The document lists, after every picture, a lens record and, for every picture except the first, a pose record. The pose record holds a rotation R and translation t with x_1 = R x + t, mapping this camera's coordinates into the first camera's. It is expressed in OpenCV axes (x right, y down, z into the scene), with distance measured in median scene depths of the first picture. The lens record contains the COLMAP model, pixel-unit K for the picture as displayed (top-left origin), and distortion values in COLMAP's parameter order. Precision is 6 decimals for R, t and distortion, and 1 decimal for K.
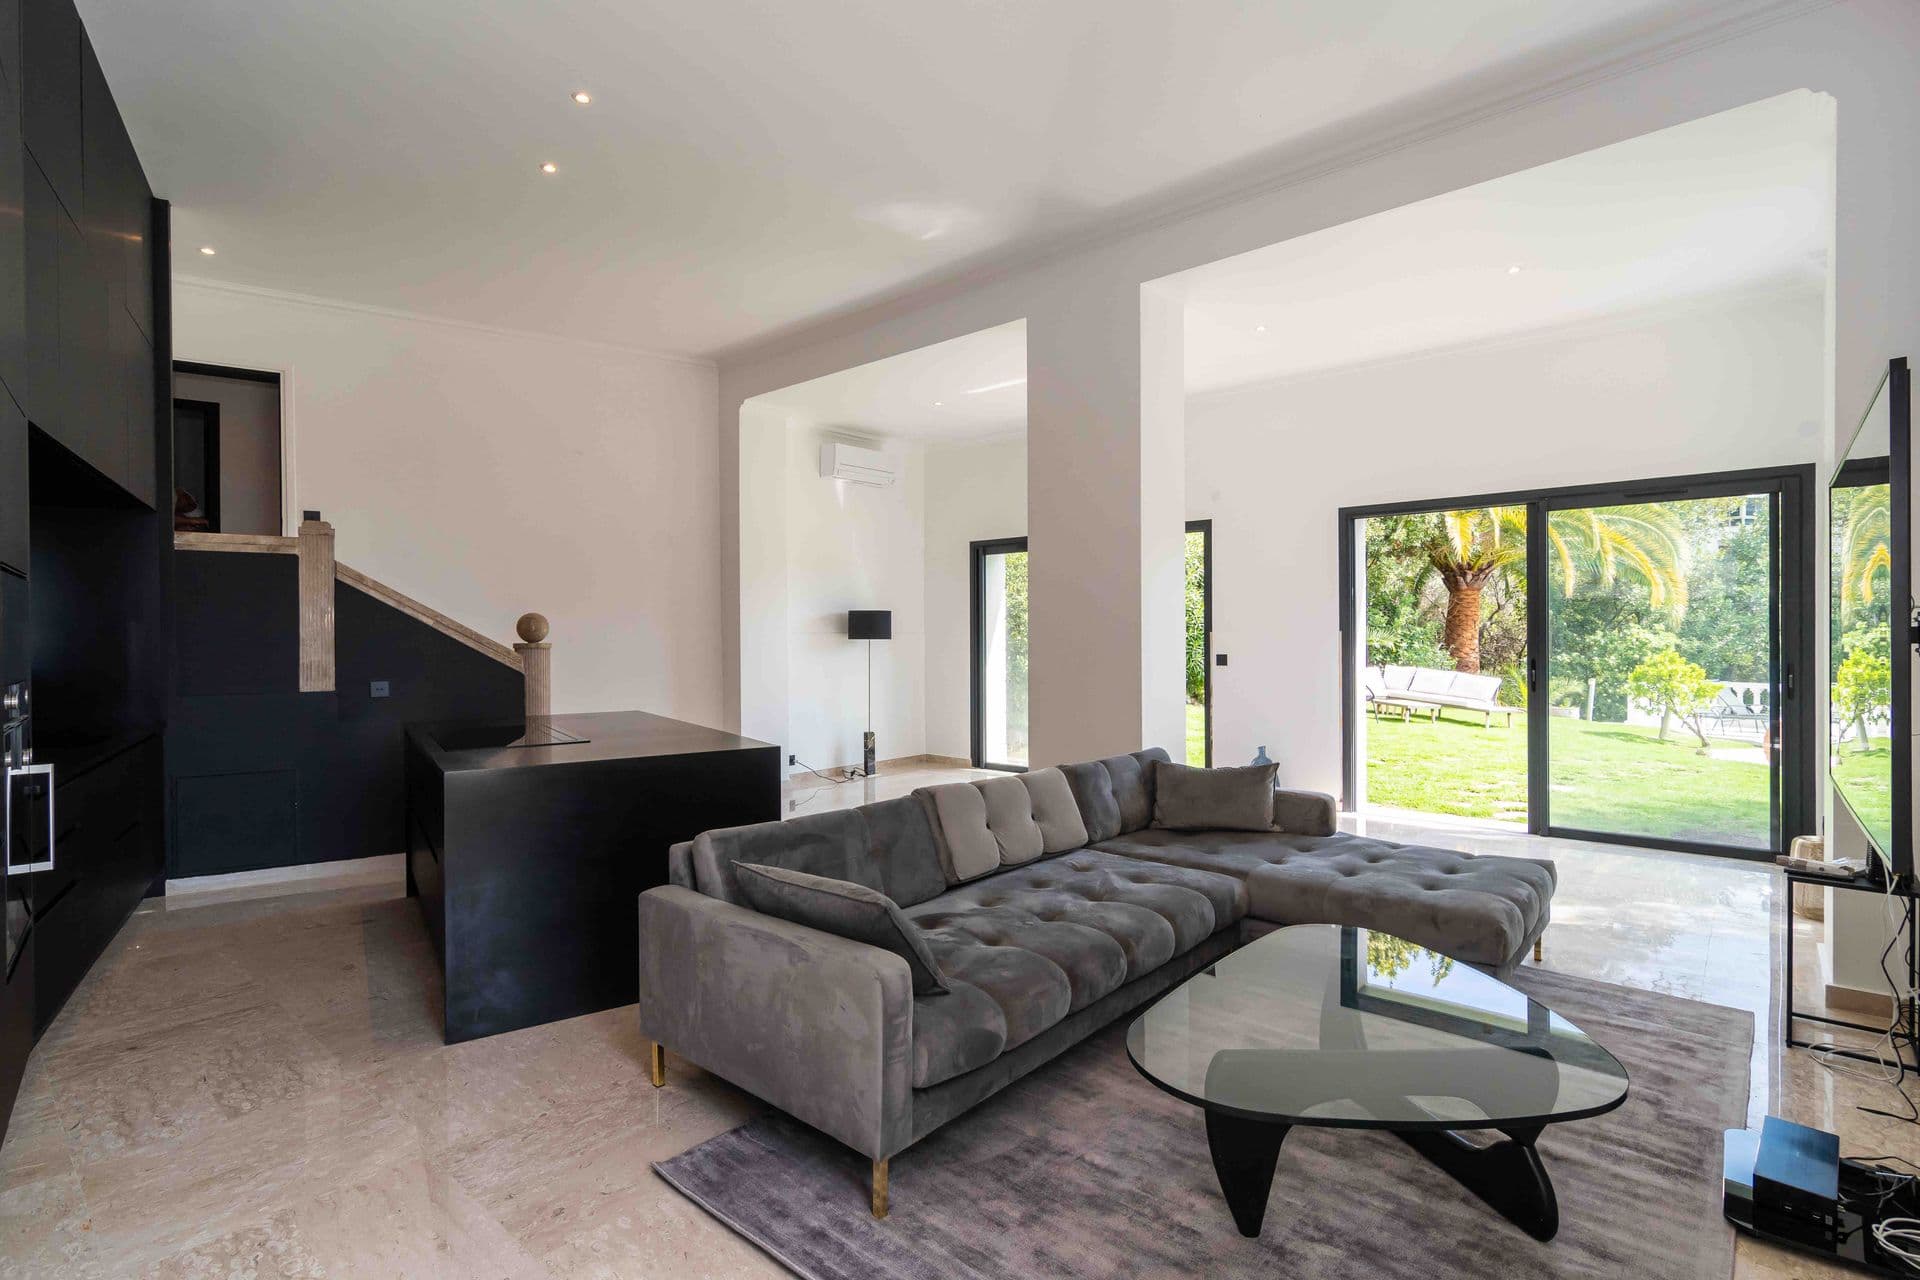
lens RADIAL K [[912.6, 0, 959.1], [0, 912.6, 646.6], [0, 0, 1]] dist [-0.000865, 0.000500]
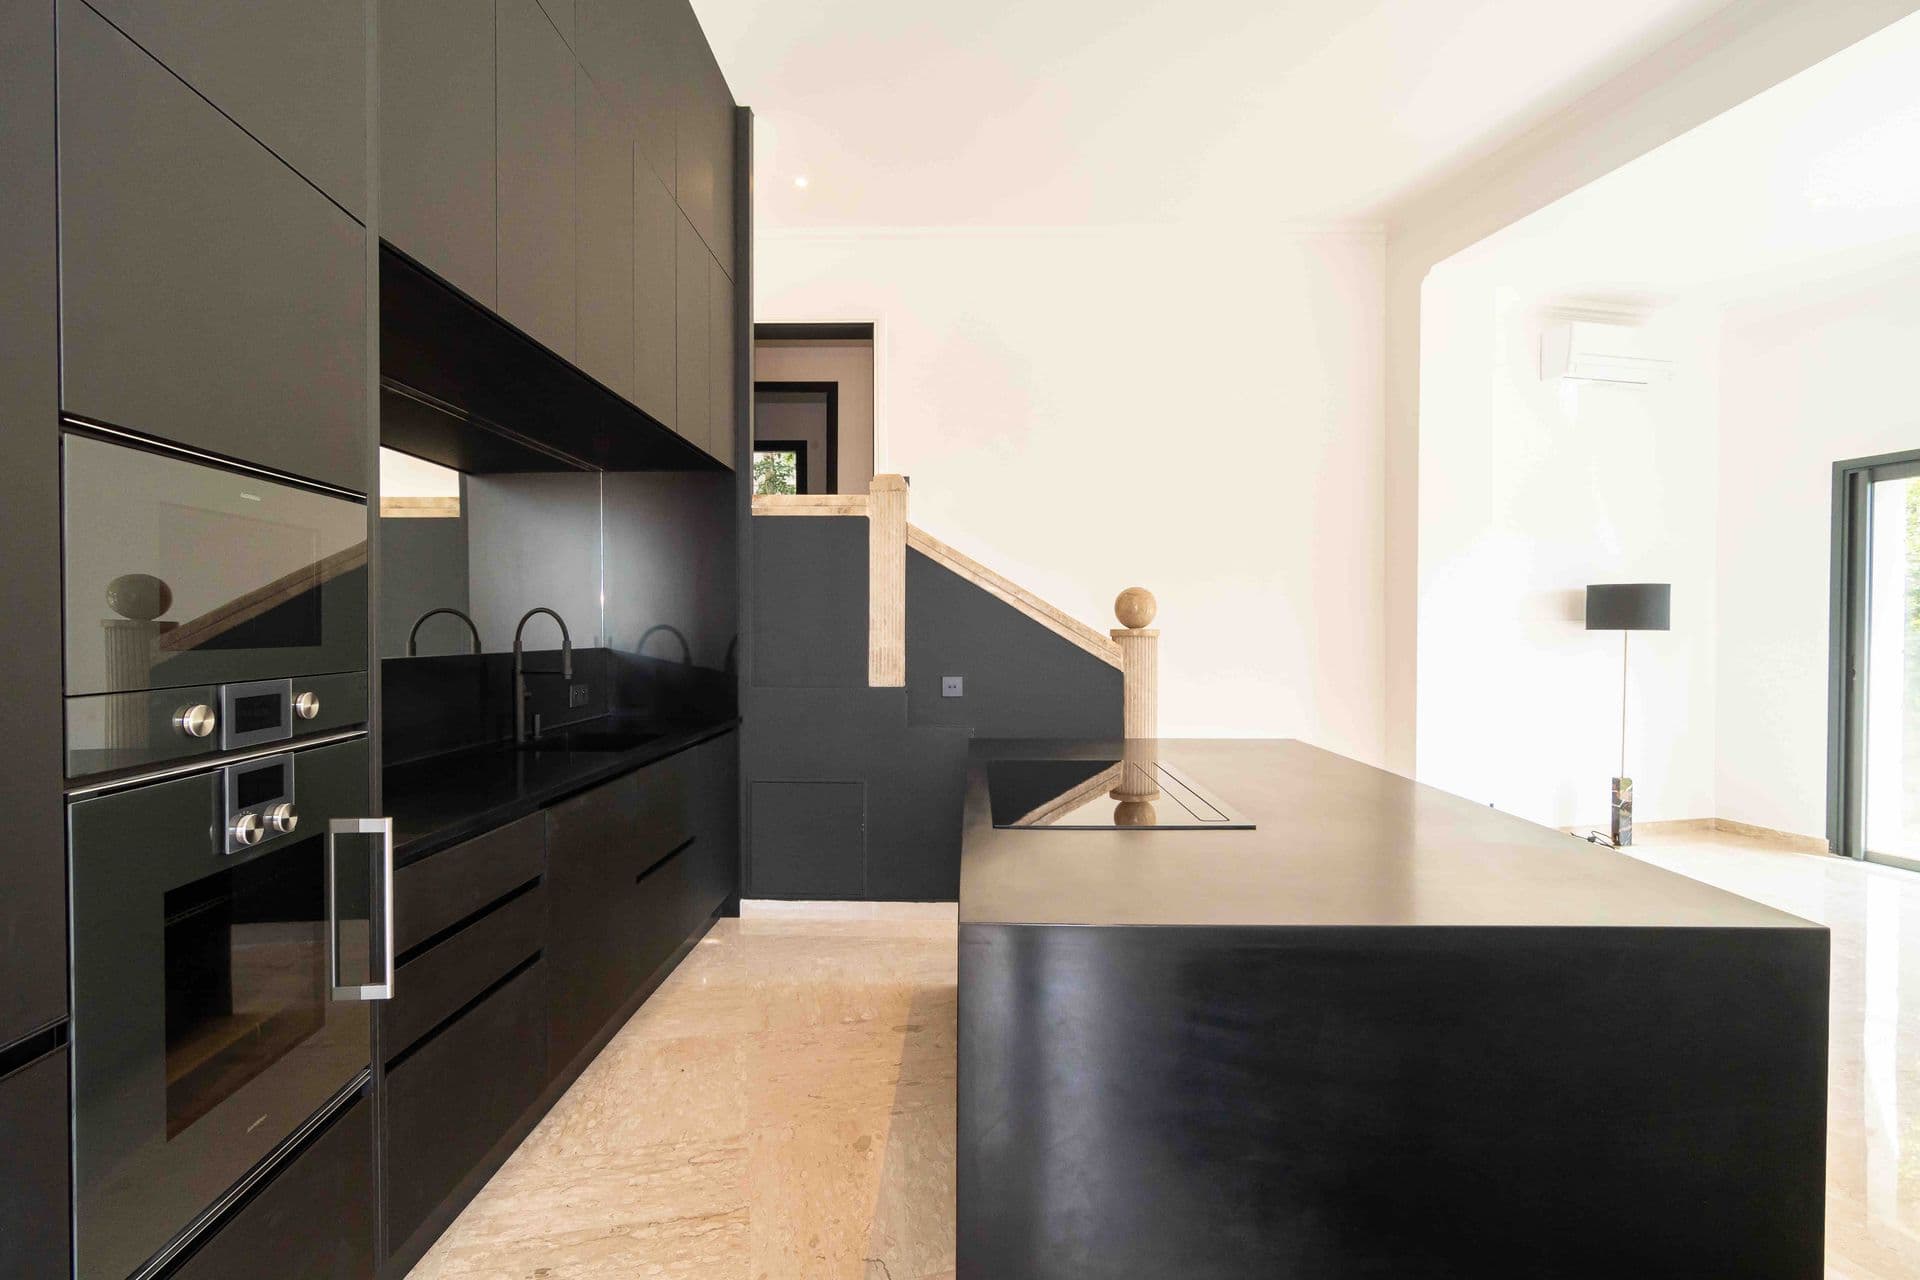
lens RADIAL K [[912.6, 0, 959.6], [0, 912.6, 644.4], [0, 0, 1]] dist [-0.000865, 0.000500]
pose [[0.817305, 0.015531, -0.575996, -0.183509], [-0.012994, 0.999879, 0.008522, 0.004206], [0.576058, 0.000520, 0.817408, 0.369133]]
